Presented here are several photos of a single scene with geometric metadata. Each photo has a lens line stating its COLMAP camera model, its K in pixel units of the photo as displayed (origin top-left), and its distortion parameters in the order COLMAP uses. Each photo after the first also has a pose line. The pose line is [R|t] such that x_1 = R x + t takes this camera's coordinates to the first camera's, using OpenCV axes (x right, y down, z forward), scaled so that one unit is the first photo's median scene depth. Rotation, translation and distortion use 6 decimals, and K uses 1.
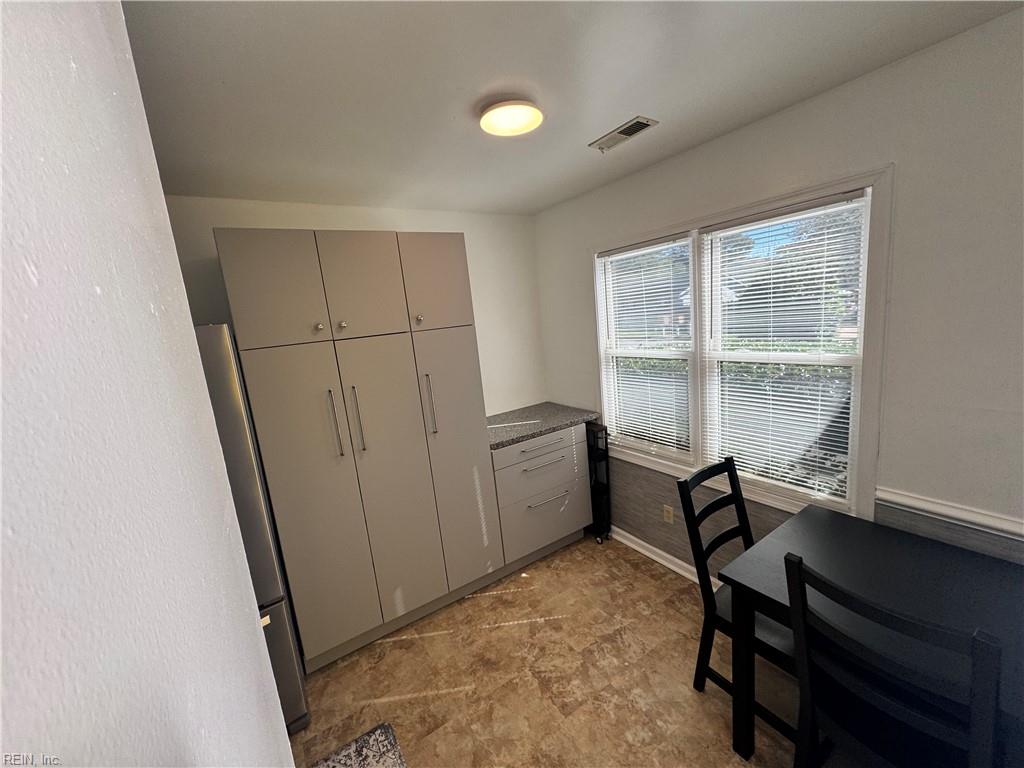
lens RADIAL K [[409.6, 0, 512.8], [0, 409.6, 381.7], [0, 0, 1]] dist [0.002650, -0.000707]
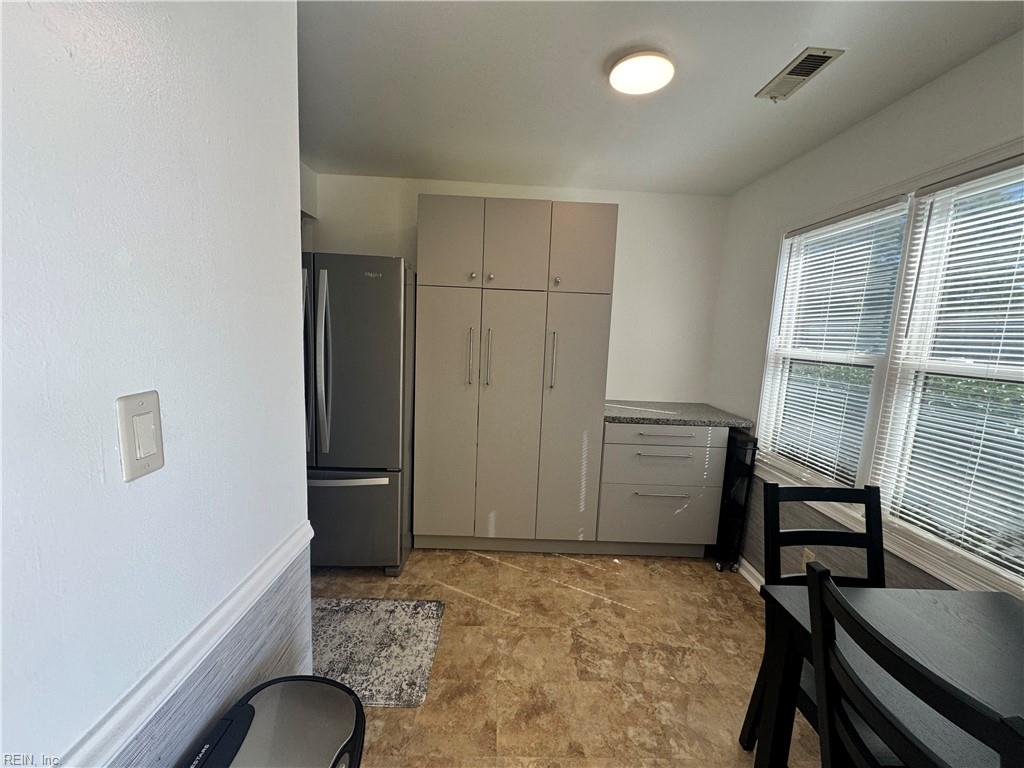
lens RADIAL K [[409.6, 0, 510.8], [0, 409.6, 381.3], [0, 0, 1]] dist [0.002650, -0.000707]
pose [[0.839009, 0.201993, -0.505236, 0.269796], [-0.214107, 0.976193, 0.034730, 0.095659], [0.500222, 0.079036, 0.862282, 0.012270]]
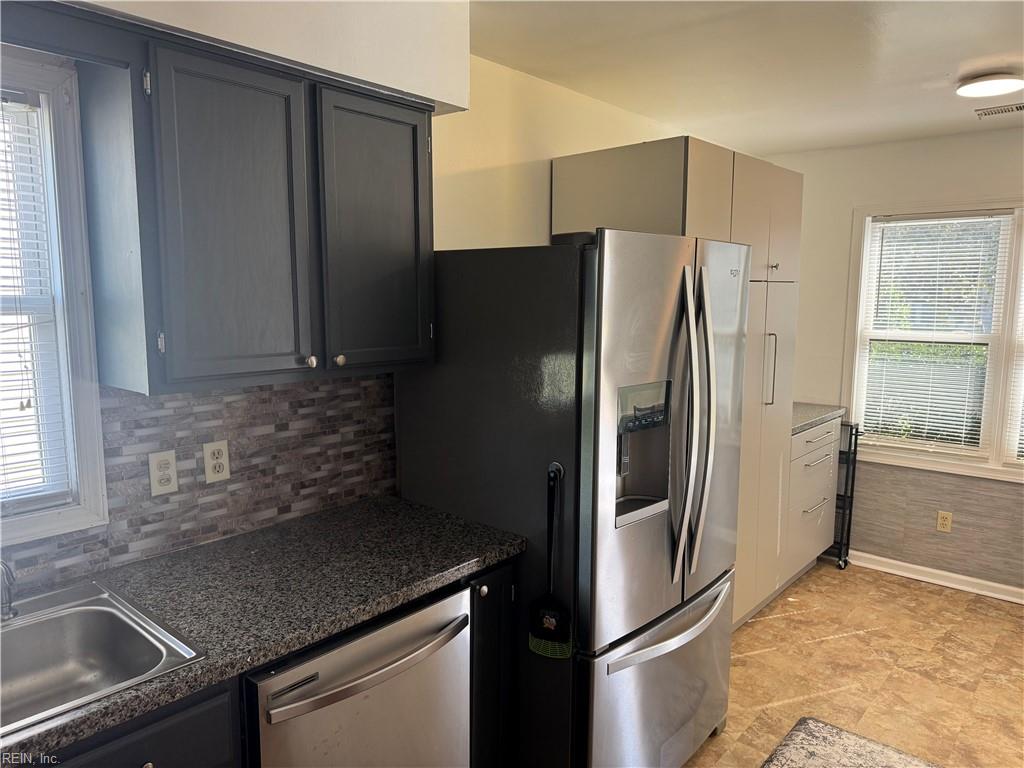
lens RADIAL K [[727.3, 0, 512.2], [0, 727.3, 386.2], [0, 0, 1]] dist [-0.002613, -0.003535]
pose [[0.957322, 0.062657, 0.282150, -1.128515], [-0.049017, 0.997274, -0.055153, 0.196210], [-0.284837, 0.038969, 0.957784, -0.274341]]
